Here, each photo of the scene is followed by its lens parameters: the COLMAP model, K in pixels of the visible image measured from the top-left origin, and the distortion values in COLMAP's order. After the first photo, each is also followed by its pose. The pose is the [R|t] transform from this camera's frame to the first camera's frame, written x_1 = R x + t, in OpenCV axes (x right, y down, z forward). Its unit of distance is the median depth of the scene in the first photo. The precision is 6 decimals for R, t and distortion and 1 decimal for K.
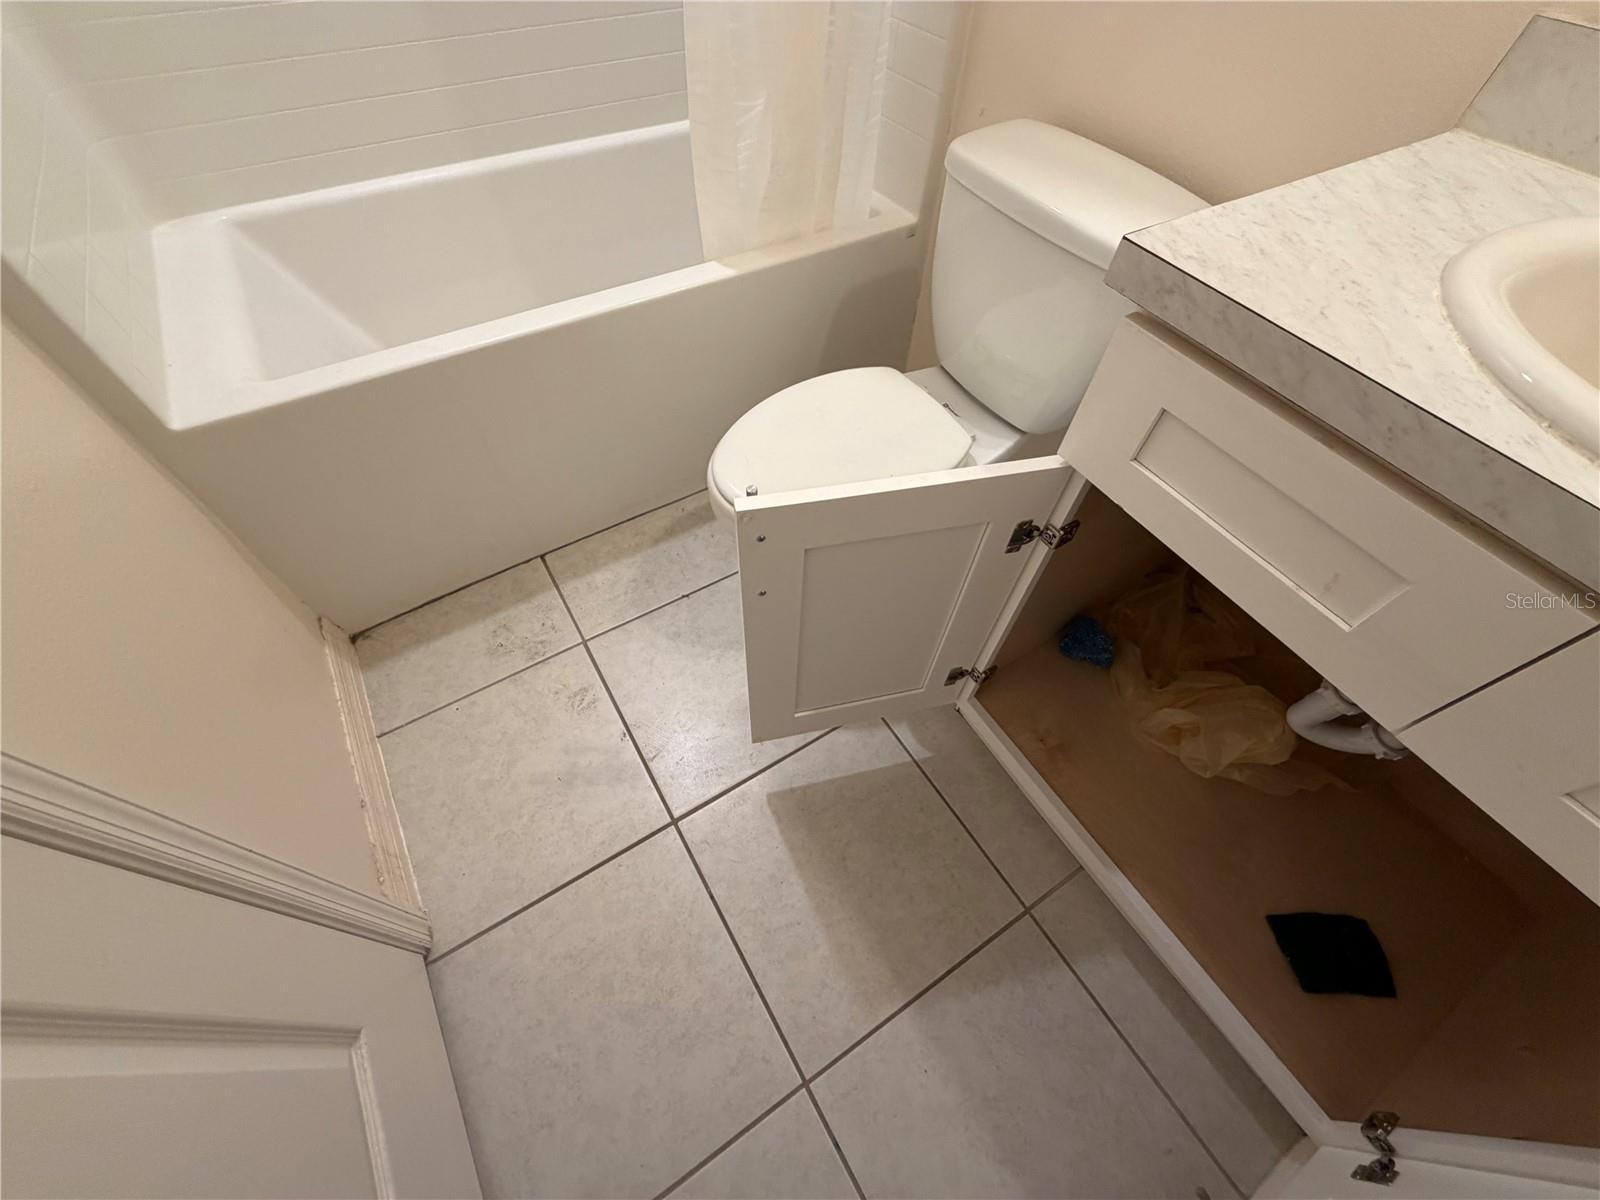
lens RADIAL K [[637.8, 0, 798.4], [0, 637.8, 603.0], [0, 0, 1]] dist [-0.000571, 0.000155]
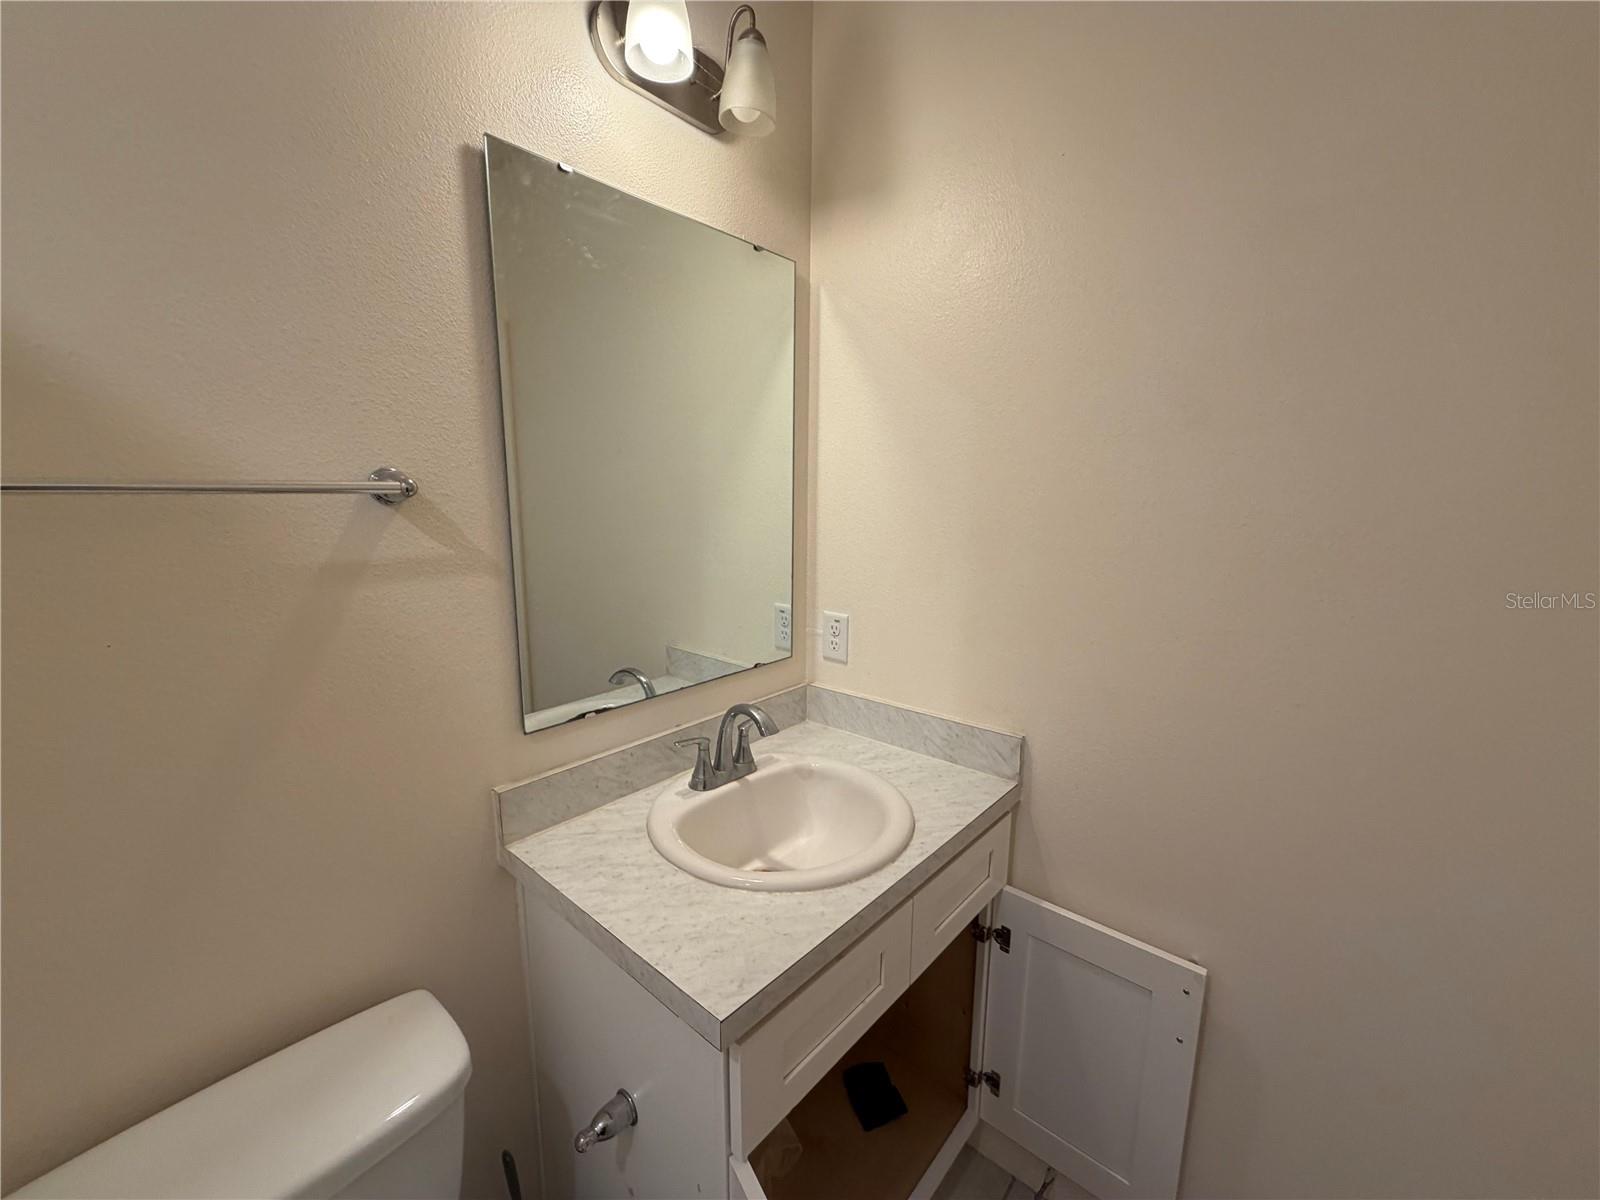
lens RADIAL K [[637.8, 0, 797.0], [0, 637.8, 598.7], [0, 0, 1]] dist [-0.000571, 0.000155]
pose [[-0.280838, -0.193434, 0.940060, -0.563856], [0.777353, 0.528620, 0.341003, -1.239979], [-0.562896, 0.826526, 0.001910, 0.150634]]
